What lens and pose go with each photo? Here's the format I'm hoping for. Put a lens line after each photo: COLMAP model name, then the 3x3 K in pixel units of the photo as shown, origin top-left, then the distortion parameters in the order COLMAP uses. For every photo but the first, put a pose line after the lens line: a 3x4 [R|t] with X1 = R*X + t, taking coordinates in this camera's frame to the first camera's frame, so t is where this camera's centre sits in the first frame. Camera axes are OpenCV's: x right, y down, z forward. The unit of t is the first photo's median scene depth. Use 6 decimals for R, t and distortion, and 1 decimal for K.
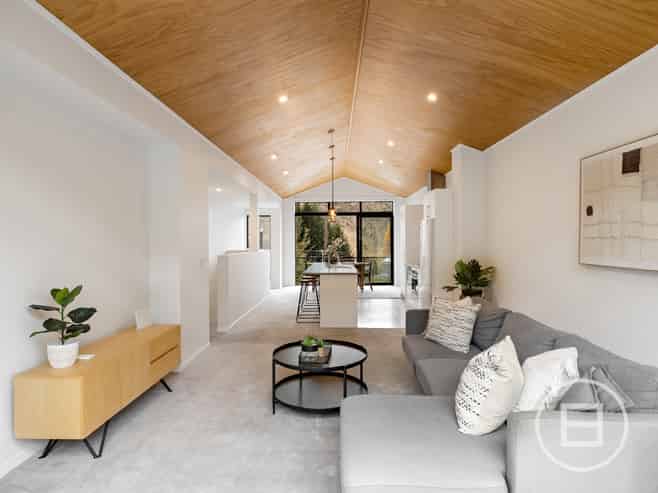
lens RADIAL K [[365.4, 0, 329.0], [0, 365.4, 246.5], [0, 0, 1]] dist [0.000609, 0.000009]
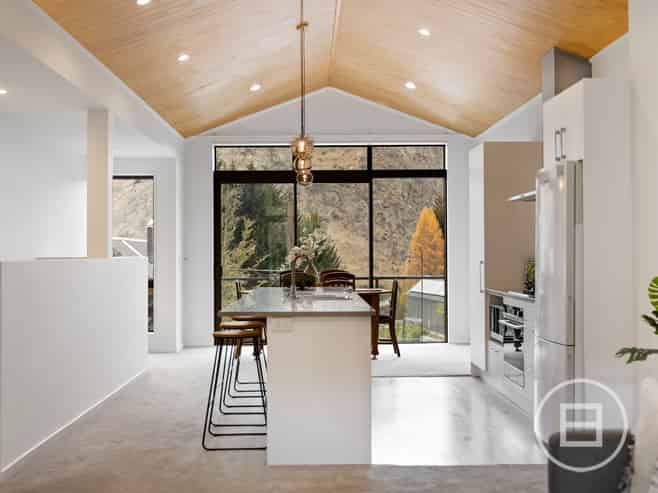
lens RADIAL K [[673.7, 0, 329.0], [0, 673.7, 246.5], [0, 0, 1]] dist [-0.013129, -0.008677]
pose [[0.998957, 0.001329, 0.045650, 0.004955], [0.000194, 0.999444, -0.033342, 0.022758], [-0.045669, 0.033316, 0.998401, 0.252709]]
